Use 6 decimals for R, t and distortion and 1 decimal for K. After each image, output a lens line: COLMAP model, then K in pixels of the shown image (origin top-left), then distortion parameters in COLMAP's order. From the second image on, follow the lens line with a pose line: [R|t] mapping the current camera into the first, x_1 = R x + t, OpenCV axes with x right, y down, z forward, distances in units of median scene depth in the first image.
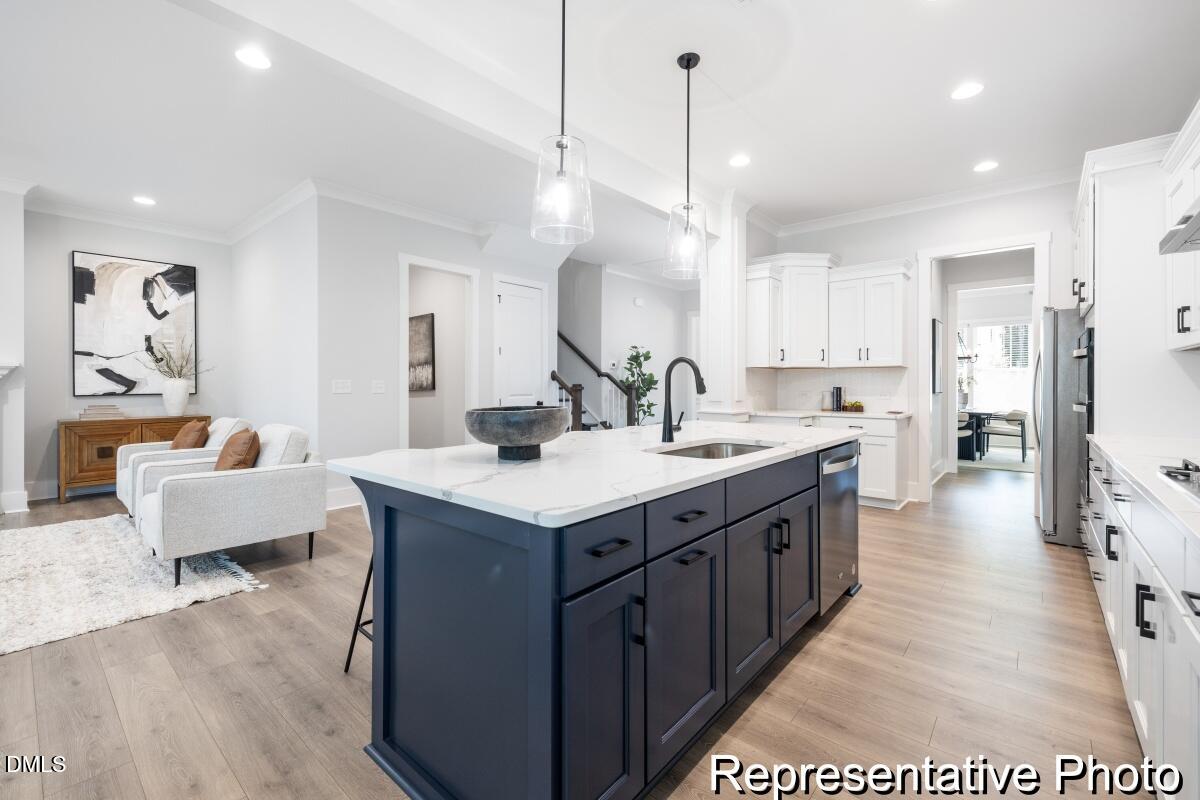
lens RADIAL K [[504.4, 0, 601.5], [0, 504.4, 393.1], [0, 0, 1]] dist [0.000954, 0.000008]
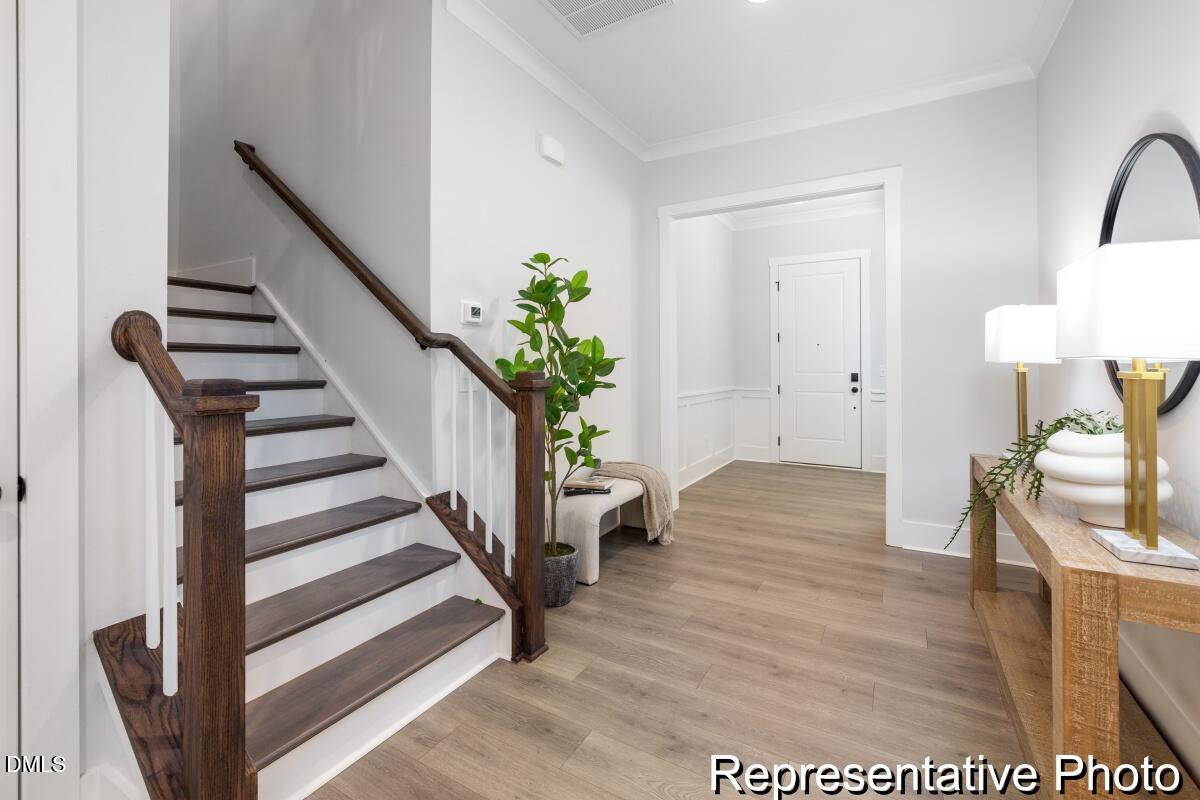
lens RADIAL K [[504.4, 0, 610.4], [0, 504.4, 374.6], [0, 0, 1]] dist [0.000954, 0.000008]
pose [[0.981064, -0.004980, 0.193620, 0.046448], [0.006428, 0.999956, -0.006851, -0.013590], [-0.193578, 0.007966, 0.981053, 0.674311]]
